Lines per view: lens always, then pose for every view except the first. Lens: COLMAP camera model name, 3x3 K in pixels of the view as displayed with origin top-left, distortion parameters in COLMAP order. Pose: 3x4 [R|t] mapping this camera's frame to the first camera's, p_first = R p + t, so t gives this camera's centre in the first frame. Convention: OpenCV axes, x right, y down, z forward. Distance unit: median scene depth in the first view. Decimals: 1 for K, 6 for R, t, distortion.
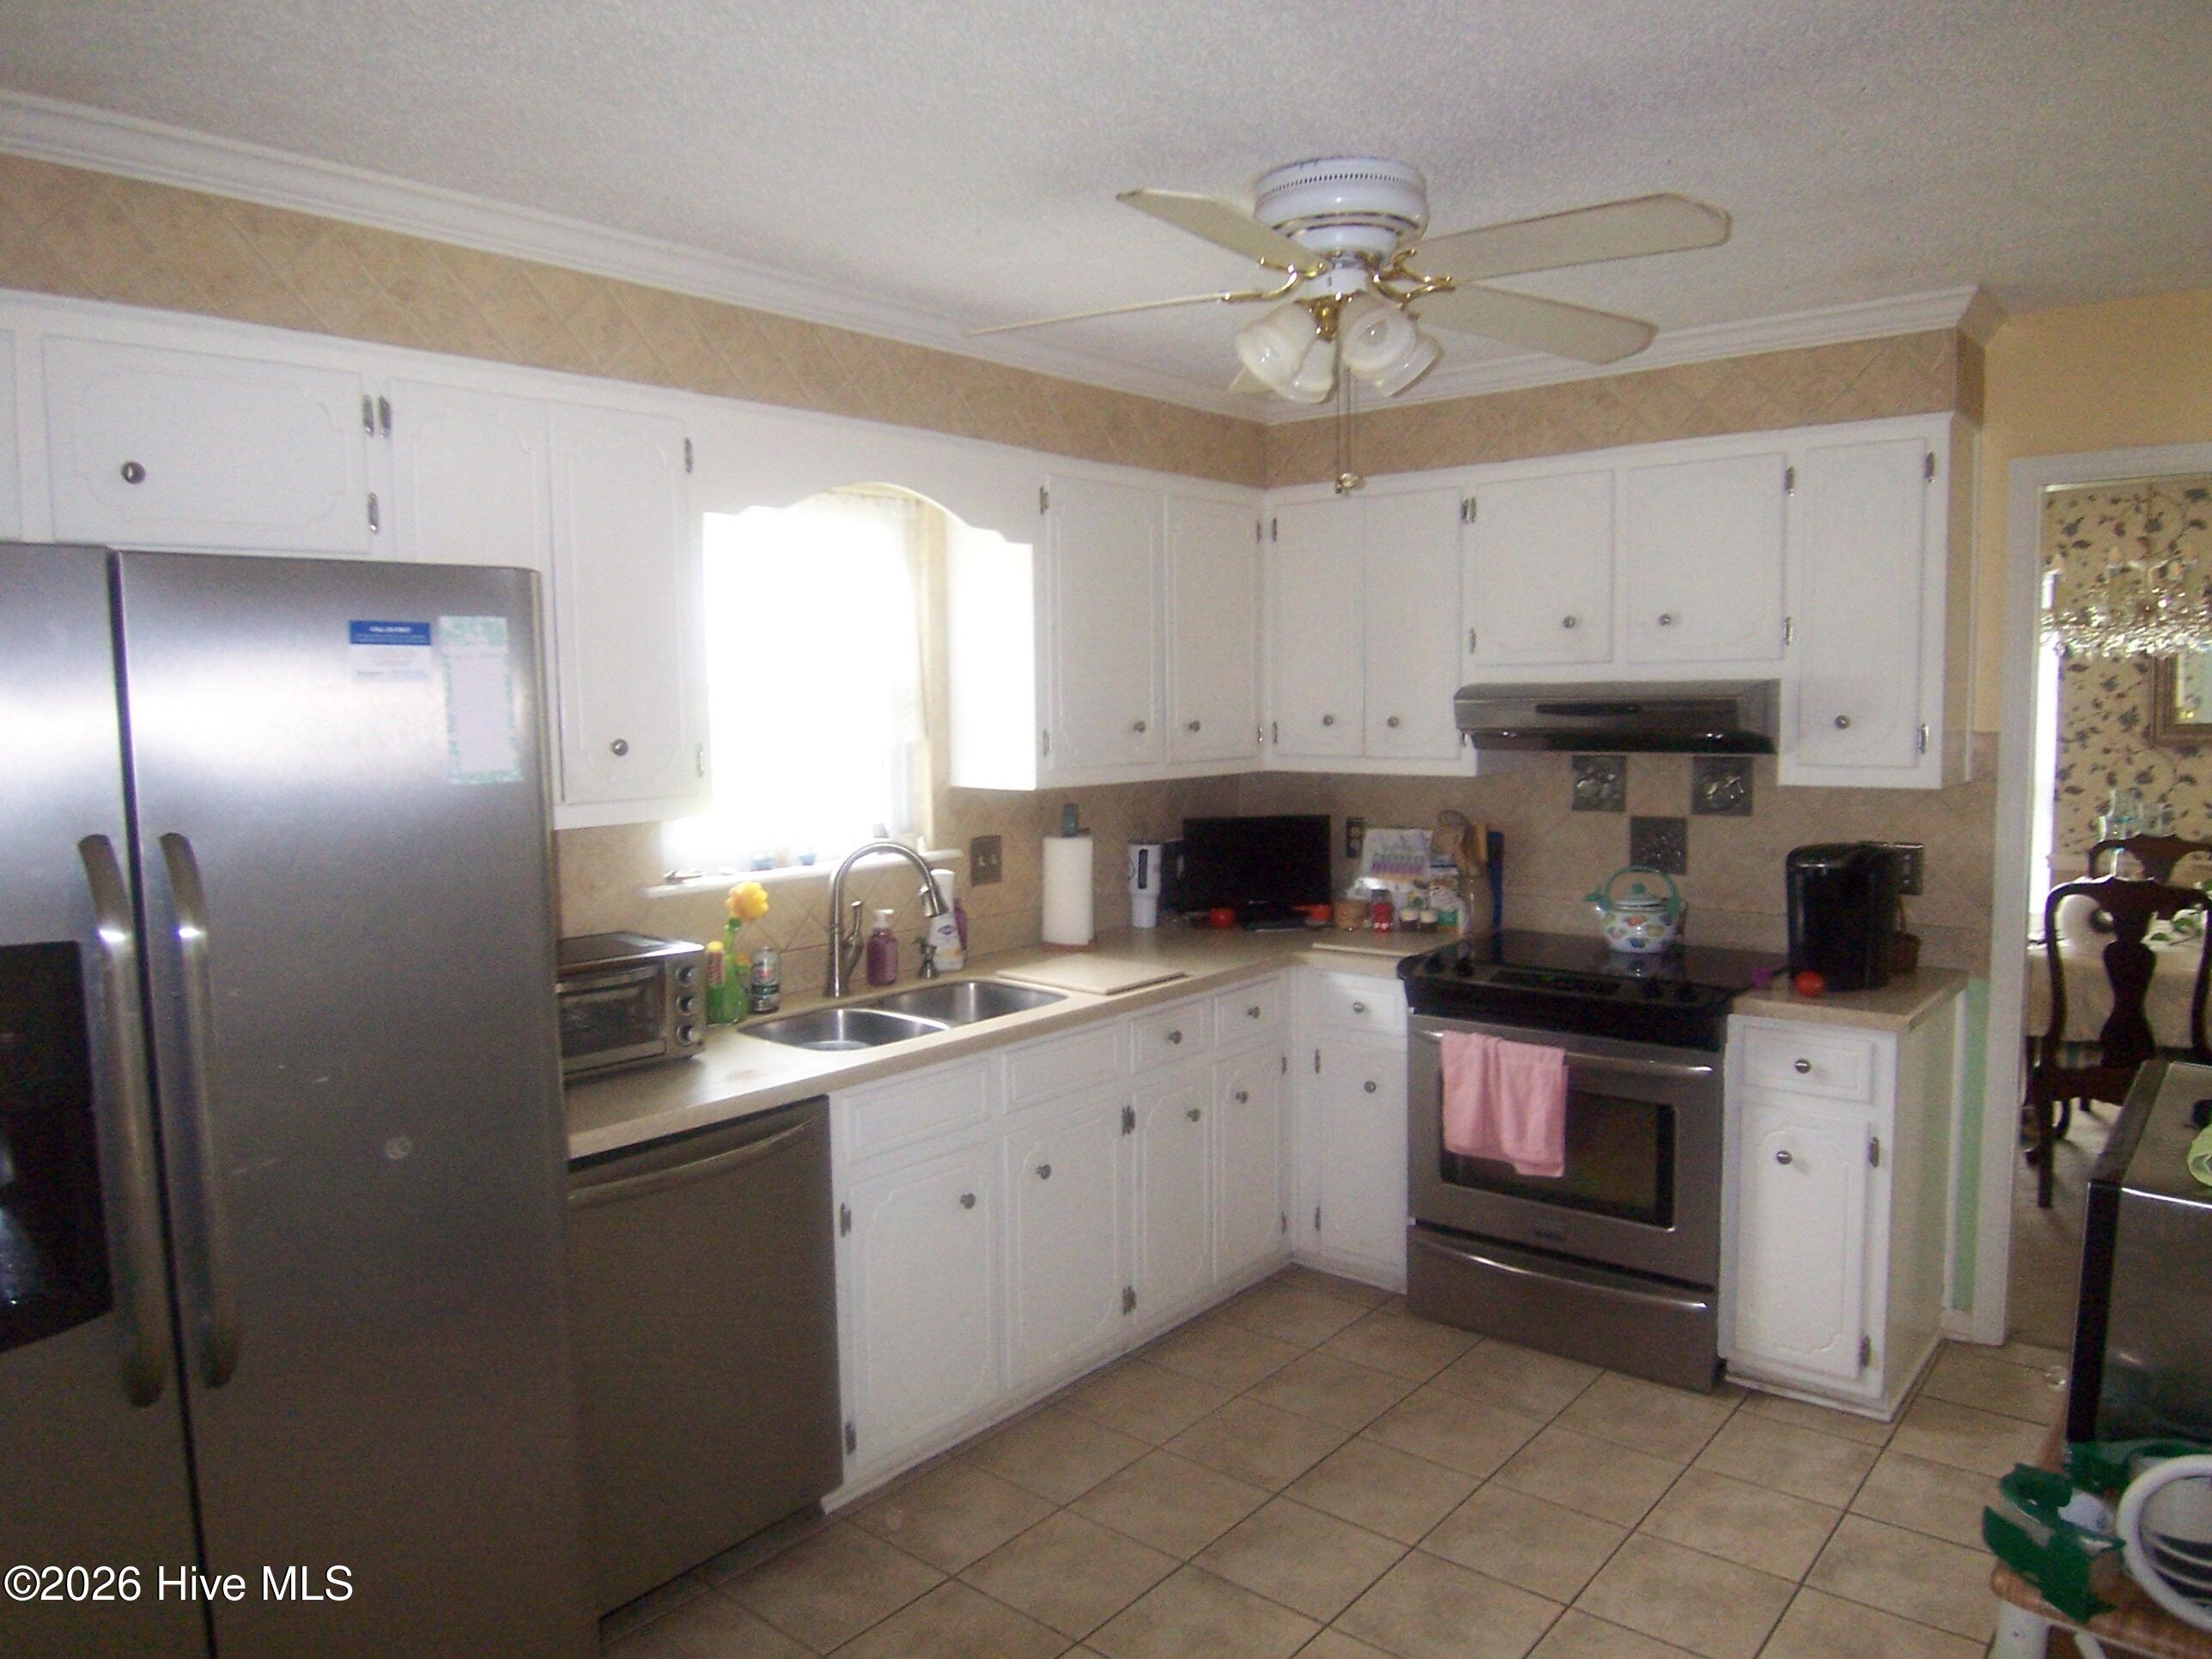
lens RADIAL K [[1529.4, 0, 1091.6], [0, 1529.4, 837.8], [0, 0, 1]] dist [-0.045025, -0.006860]
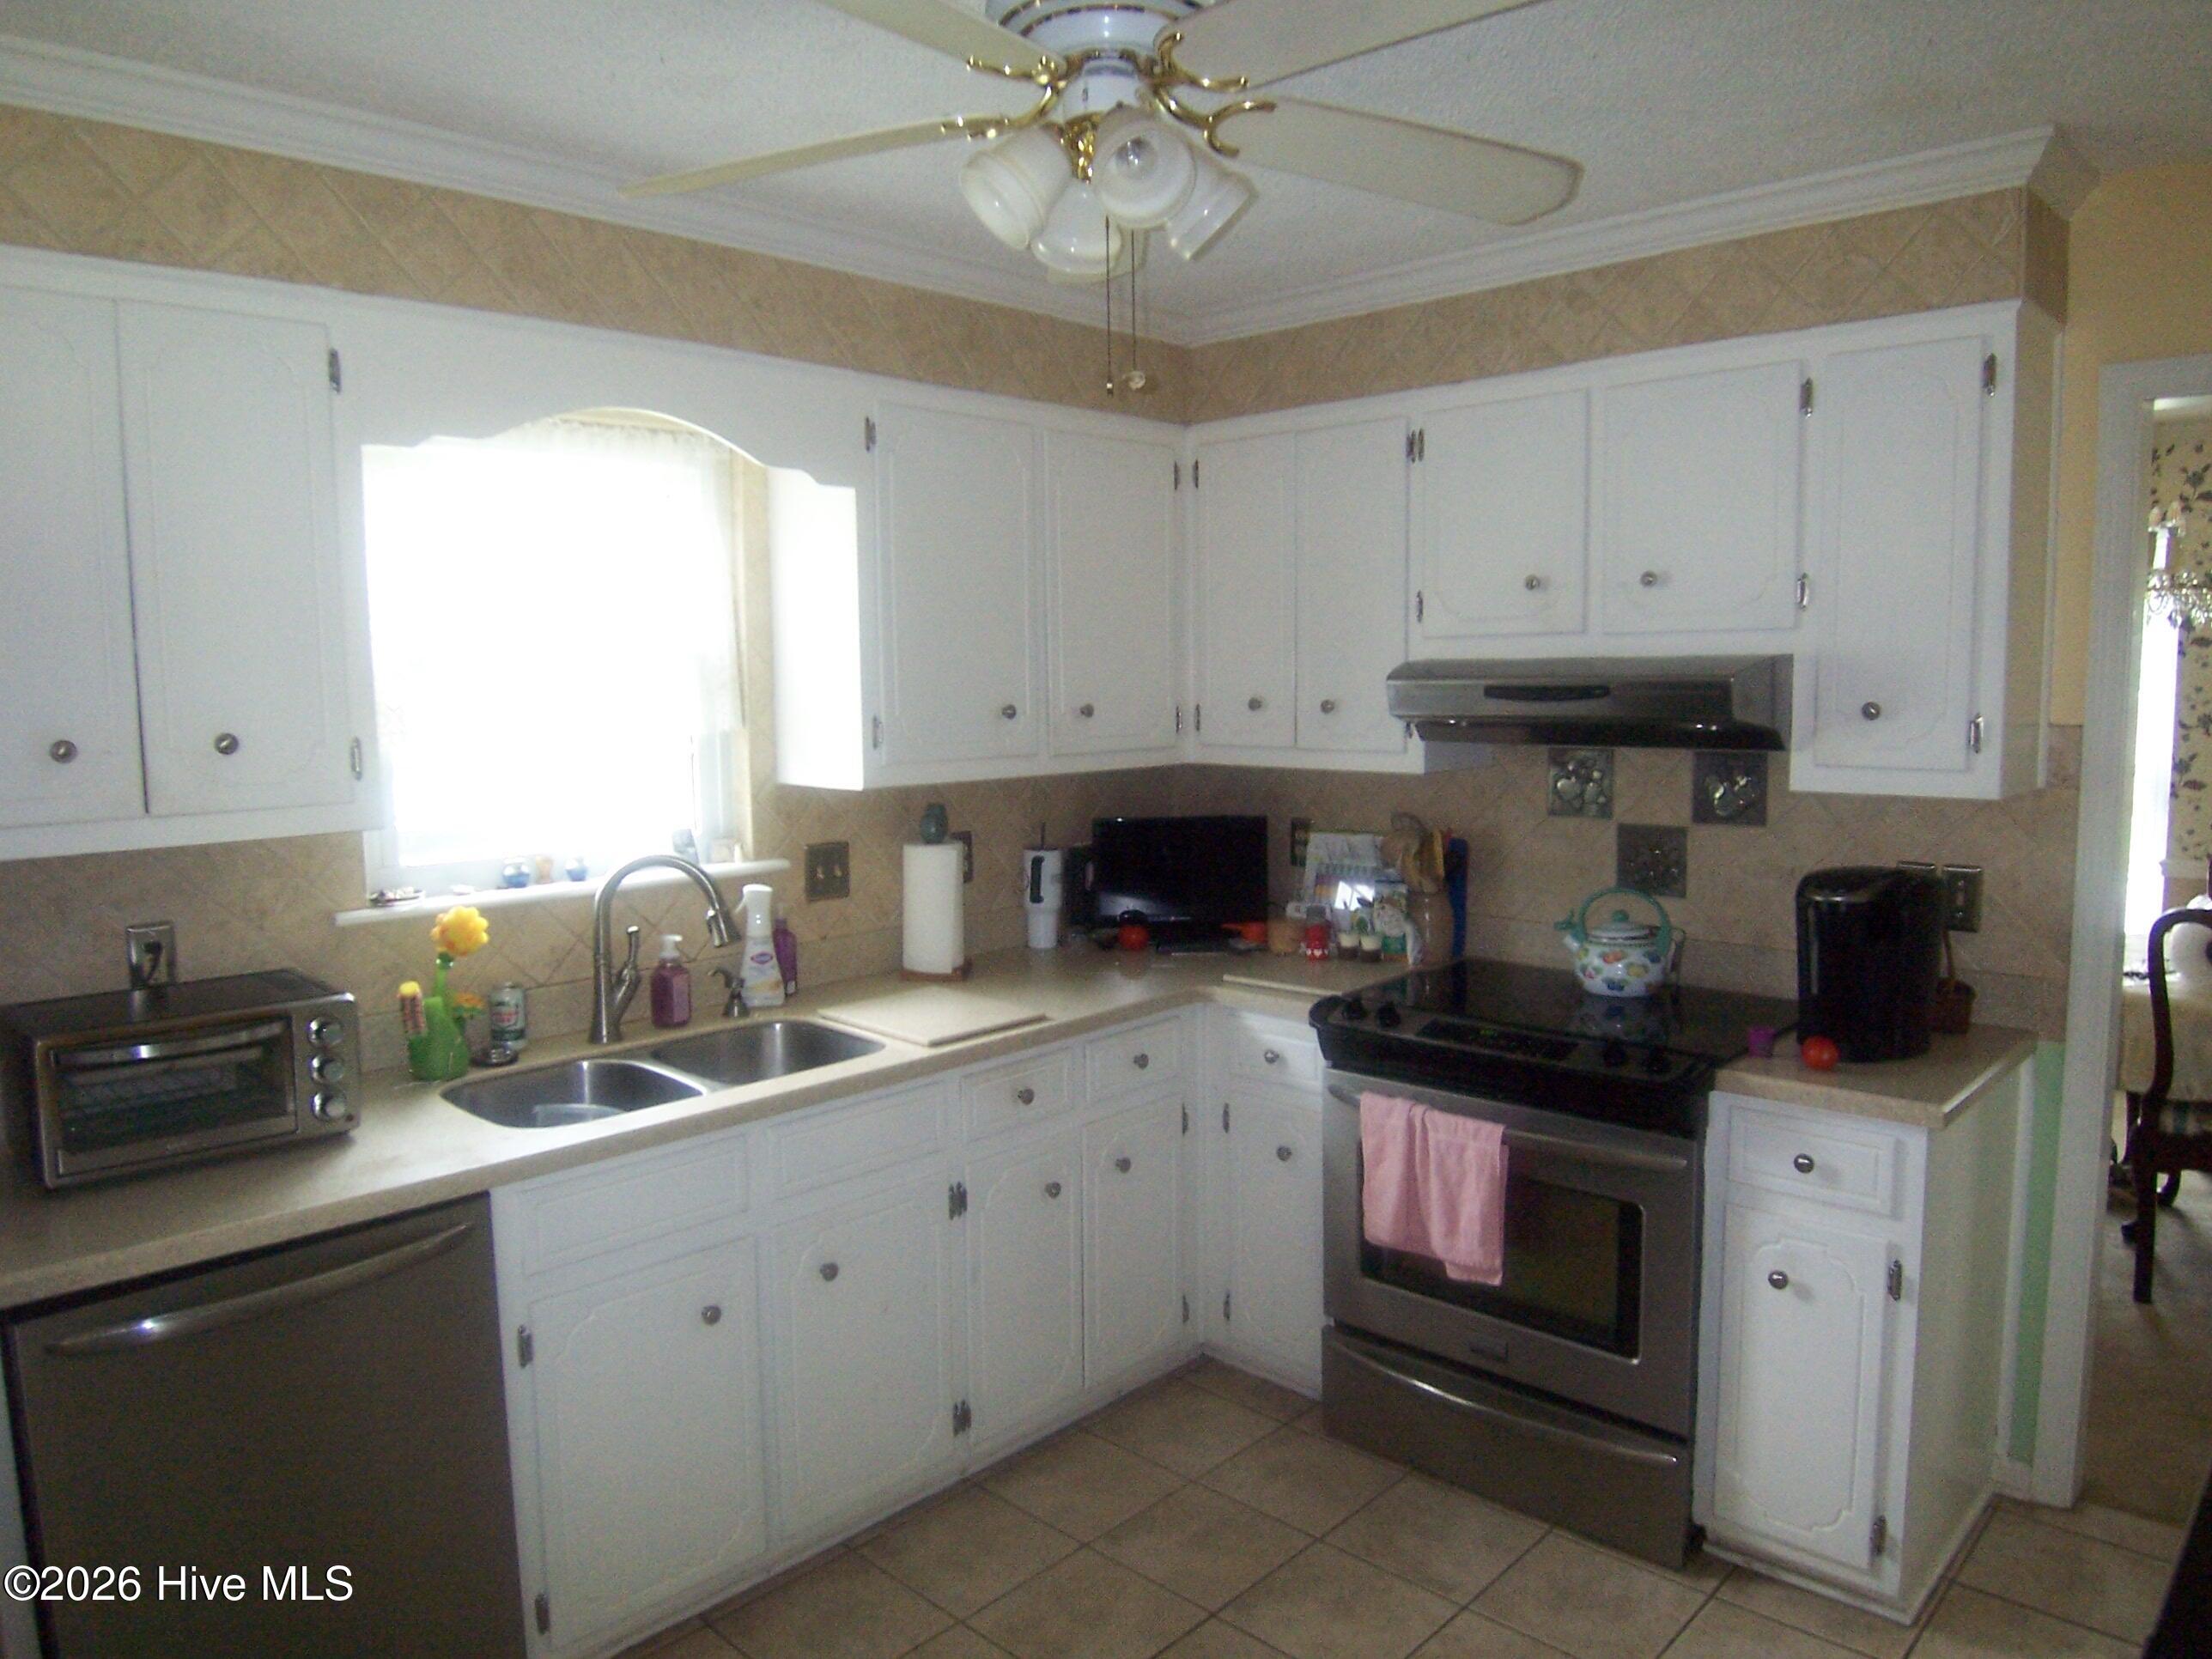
lens RADIAL K [[1529.4, 0, 1091.6], [0, 1529.4, 837.8], [0, 0, 1]] dist [-0.045025, -0.006860]
pose [[0.998035, 0.007957, -0.062159, 0.140381], [-0.006869, 0.999820, 0.017693, -0.021571], [0.062289, -0.017231, 0.997909, 0.196368]]
